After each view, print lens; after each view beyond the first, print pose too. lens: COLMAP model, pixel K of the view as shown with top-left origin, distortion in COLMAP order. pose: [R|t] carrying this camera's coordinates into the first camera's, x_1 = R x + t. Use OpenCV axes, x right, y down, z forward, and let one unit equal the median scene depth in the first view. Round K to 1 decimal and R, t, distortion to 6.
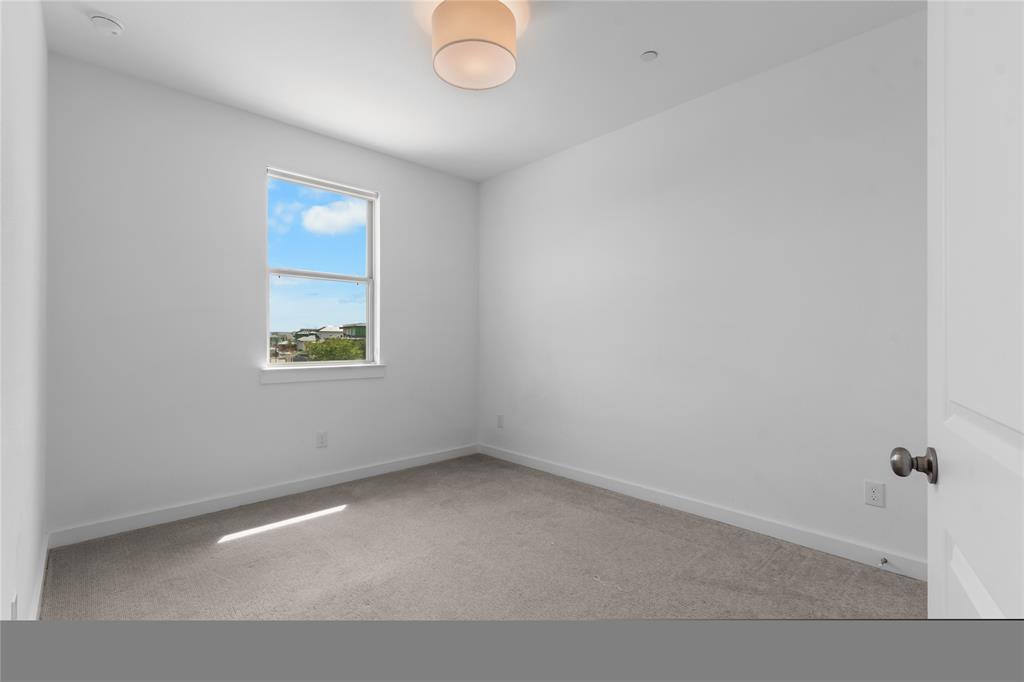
lens RADIAL K [[452.2, 0, 512.0], [0, 452.2, 341.0], [0, 0, 1]] dist [0.002842, 0.000482]
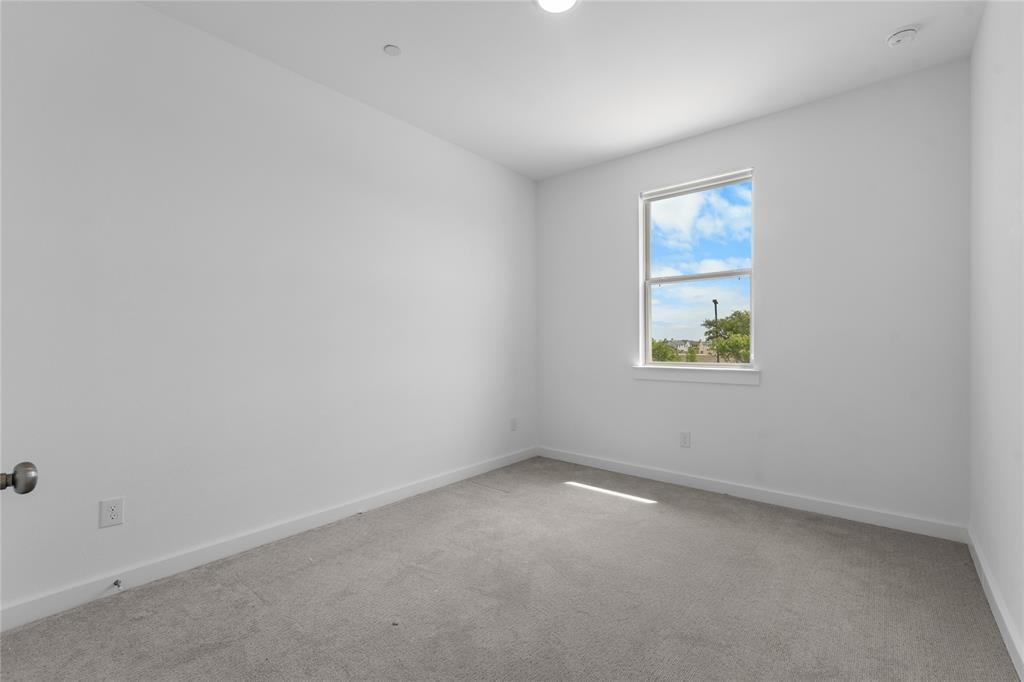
lens RADIAL K [[452.2, 0, 512.0], [0, 452.2, 341.0], [0, 0, 1]] dist [0.002842, 0.000482]
pose [[0.043201, -0.004772, -0.999055, 0.586396], [0.010703, 0.999933, -0.004314, -0.003547], [0.999009, -0.010506, 0.043249, 0.568807]]
